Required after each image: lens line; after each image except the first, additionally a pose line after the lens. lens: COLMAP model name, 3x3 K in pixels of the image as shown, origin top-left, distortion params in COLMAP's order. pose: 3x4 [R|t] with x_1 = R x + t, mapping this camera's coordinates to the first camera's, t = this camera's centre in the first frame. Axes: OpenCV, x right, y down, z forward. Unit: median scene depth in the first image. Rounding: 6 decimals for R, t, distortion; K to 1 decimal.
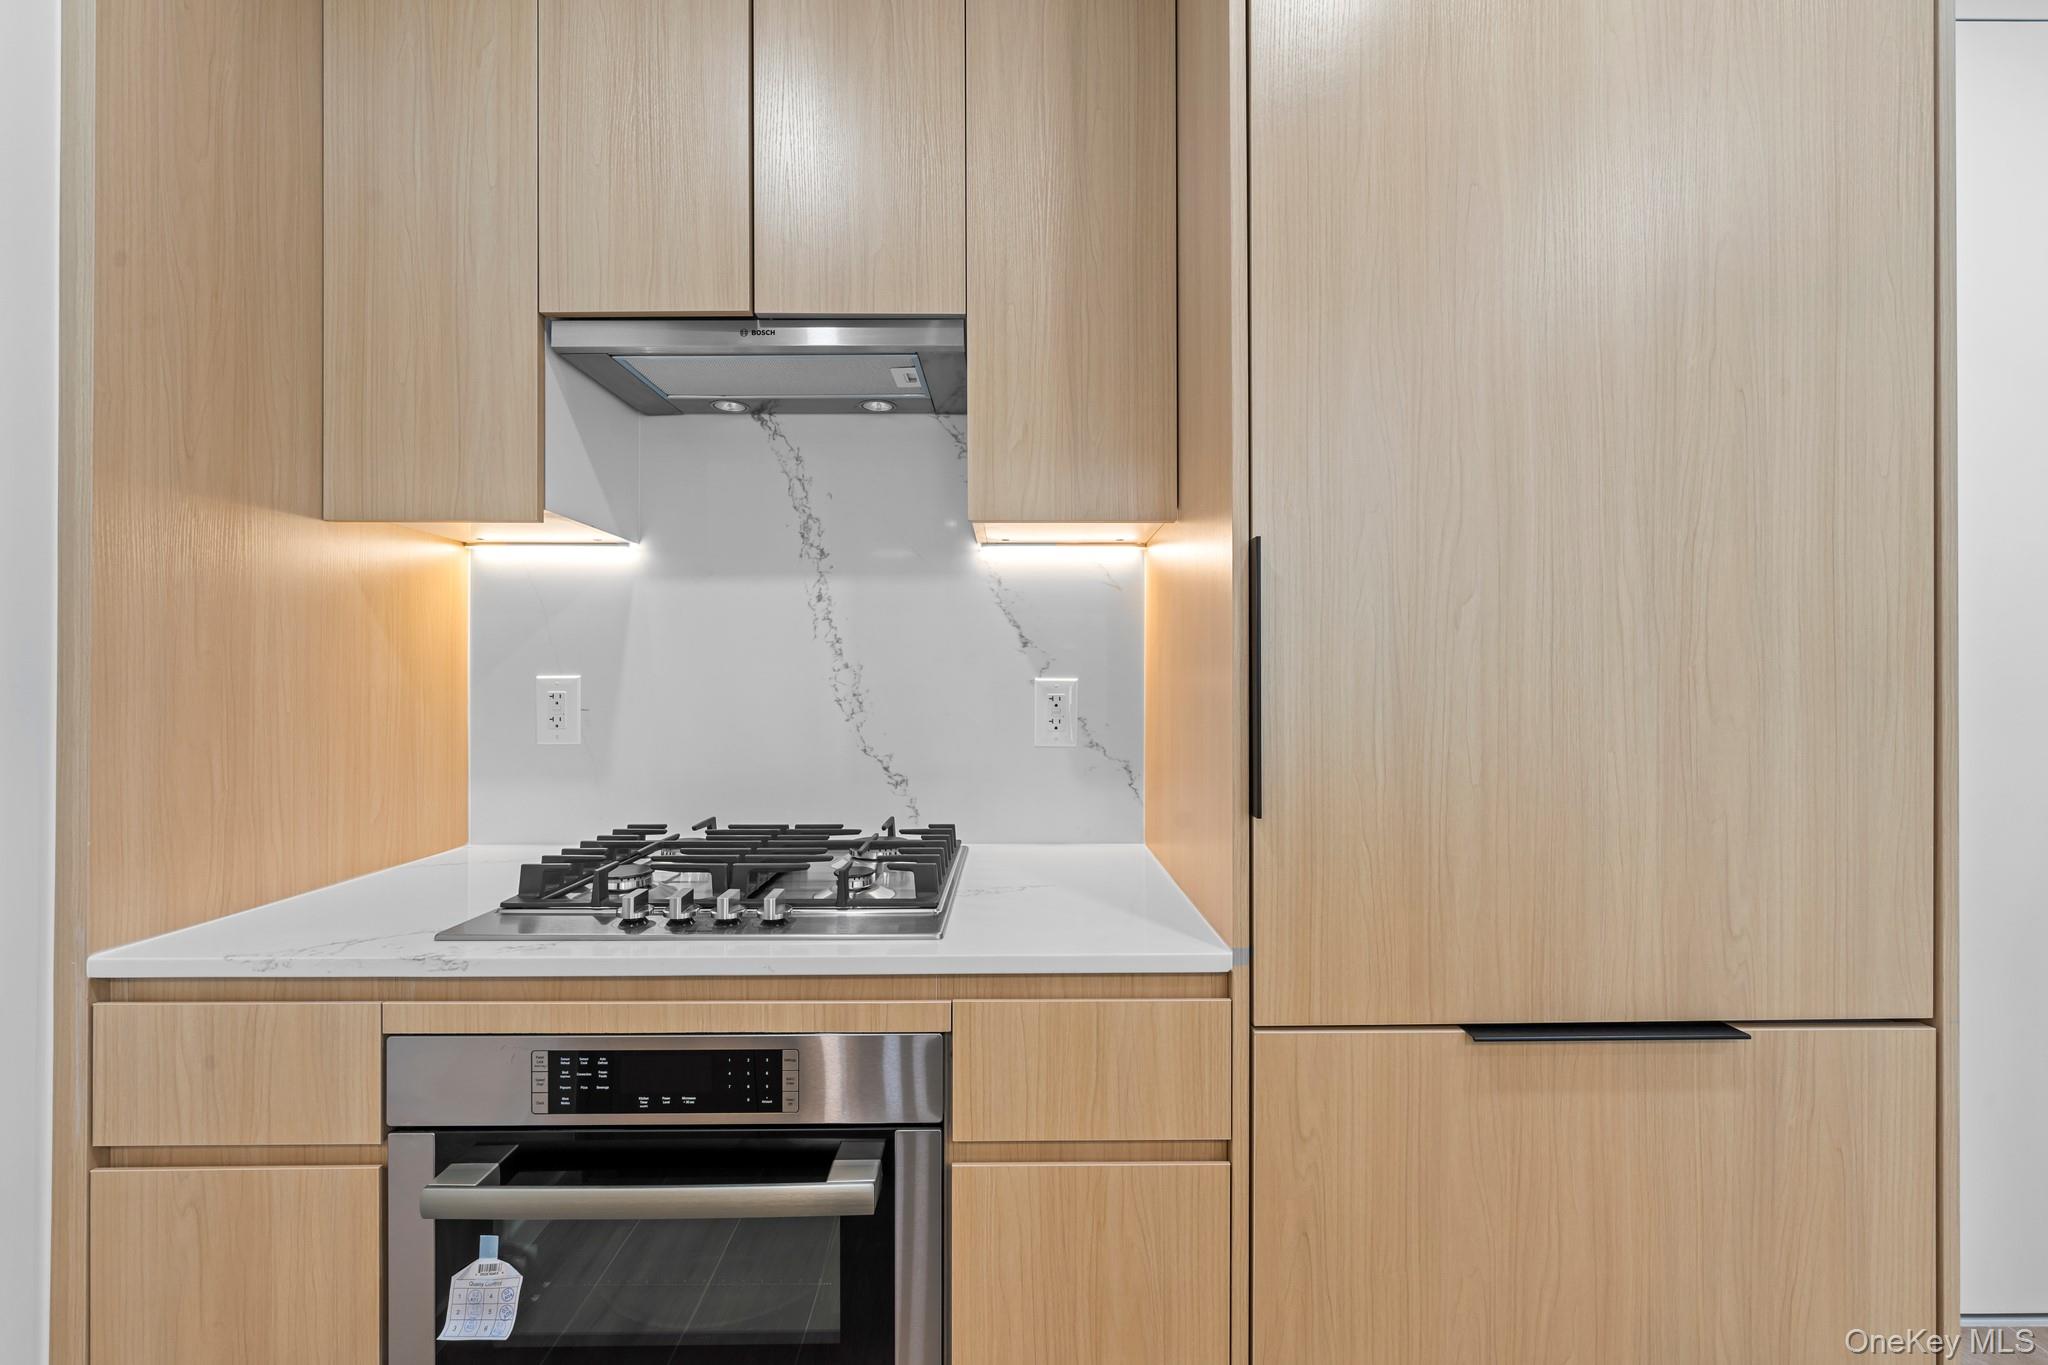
lens RADIAL K [[826.8, 0, 1021.1], [0, 826.8, 685.0], [0, 0, 1]] dist [0.001698, -0.001457]
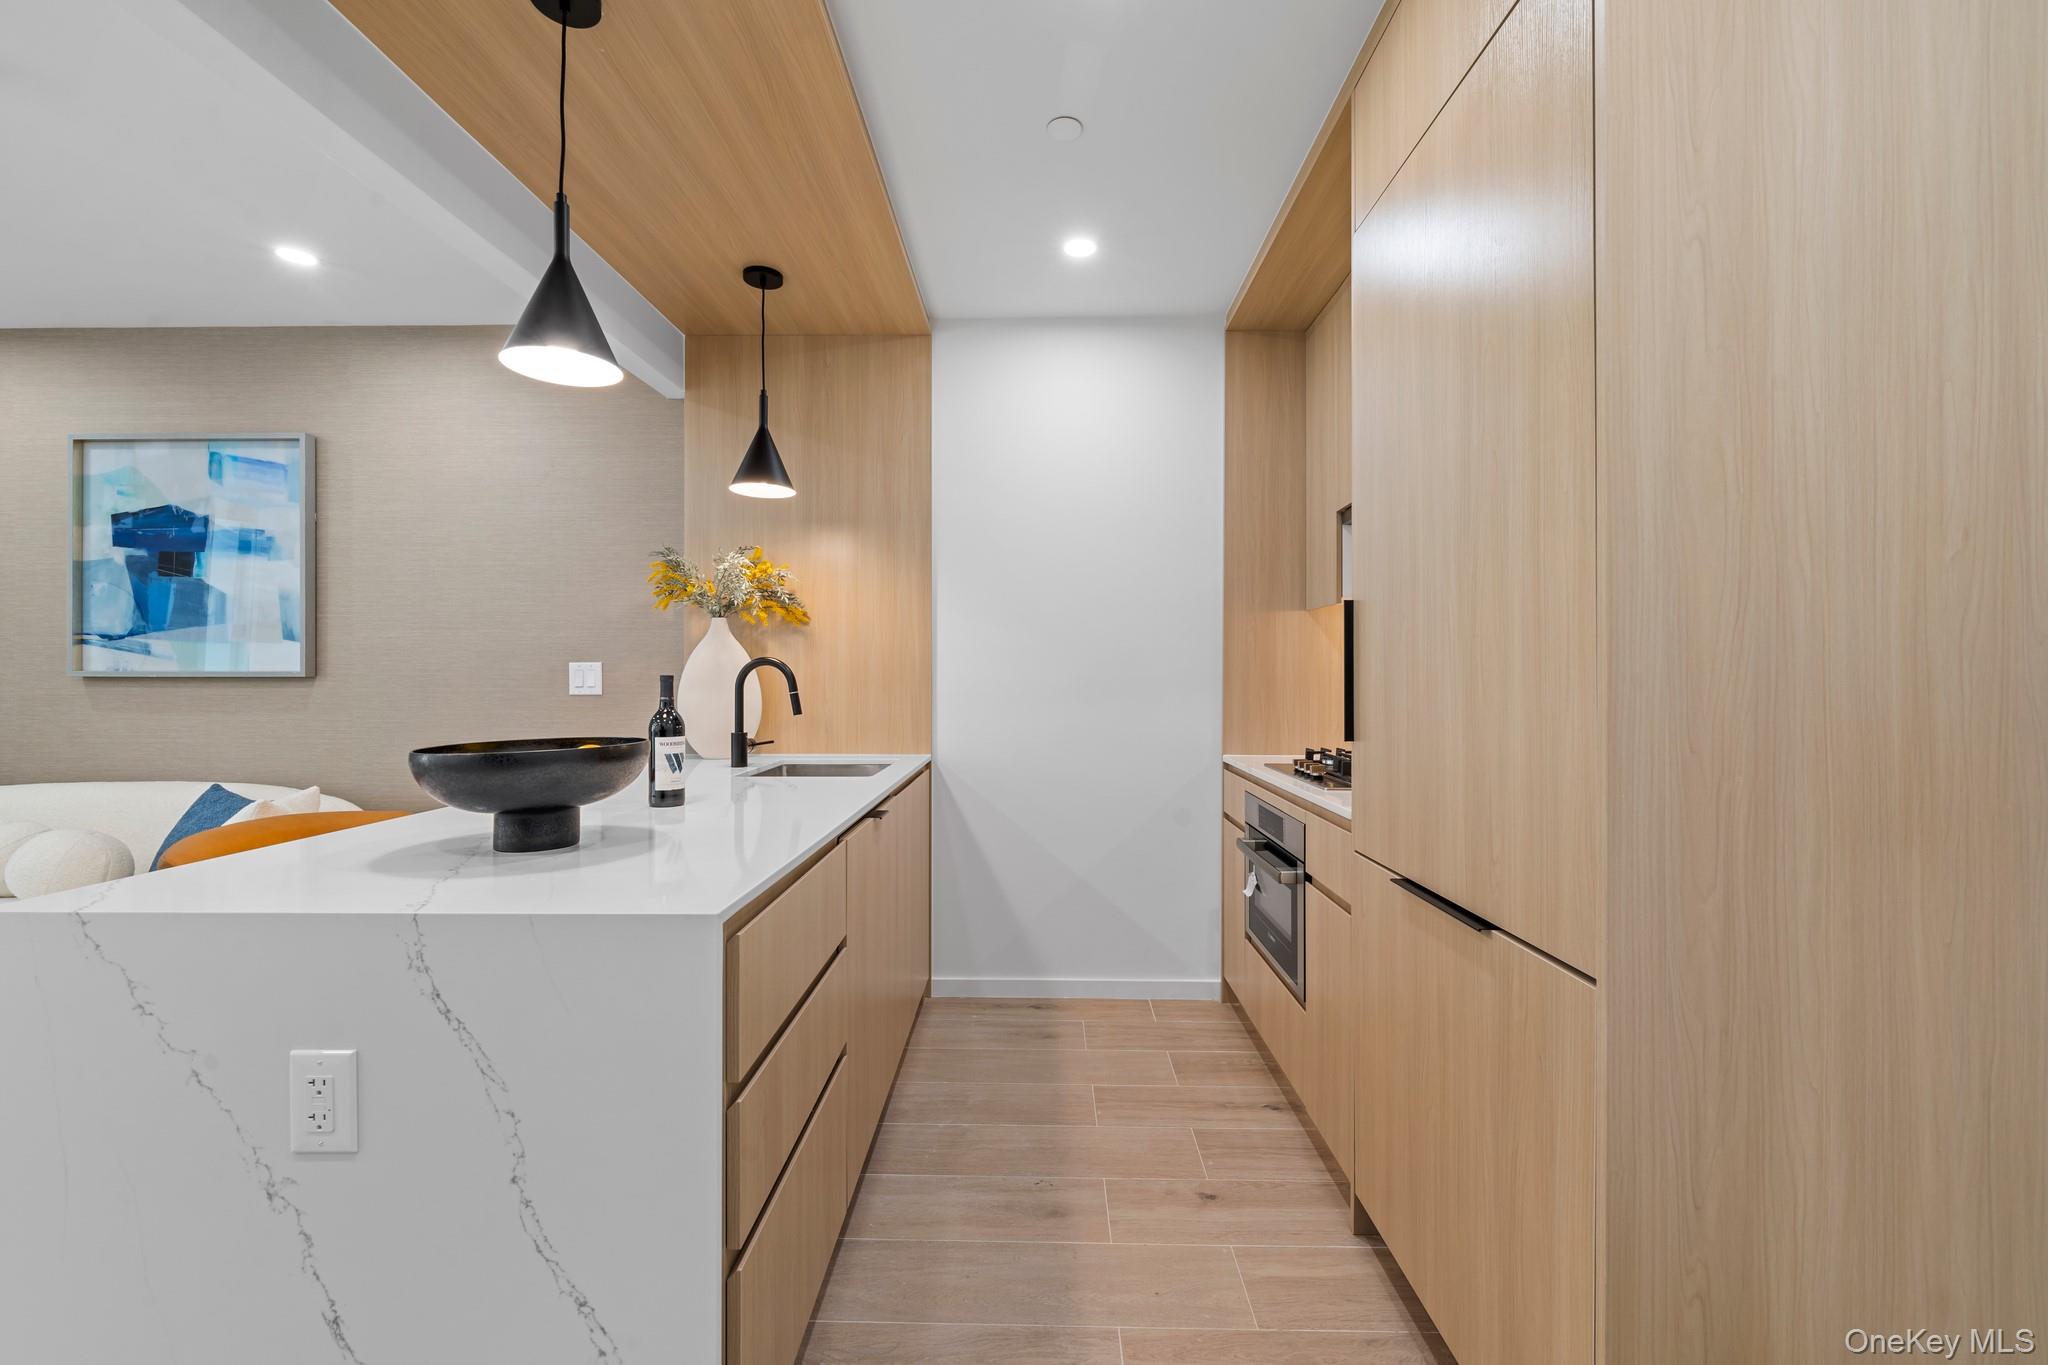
lens RADIAL K [[826.8, 0, 1030.4], [0, 826.8, 675.9], [0, 0, 1]] dist [0.001698, -0.001457]
pose [[-0.024967, -0.000619, -0.999688, 1.732001], [0.000214, 1.000000, -0.000625, 0.002962], [0.999688, -0.000230, -0.024967, 0.220311]]
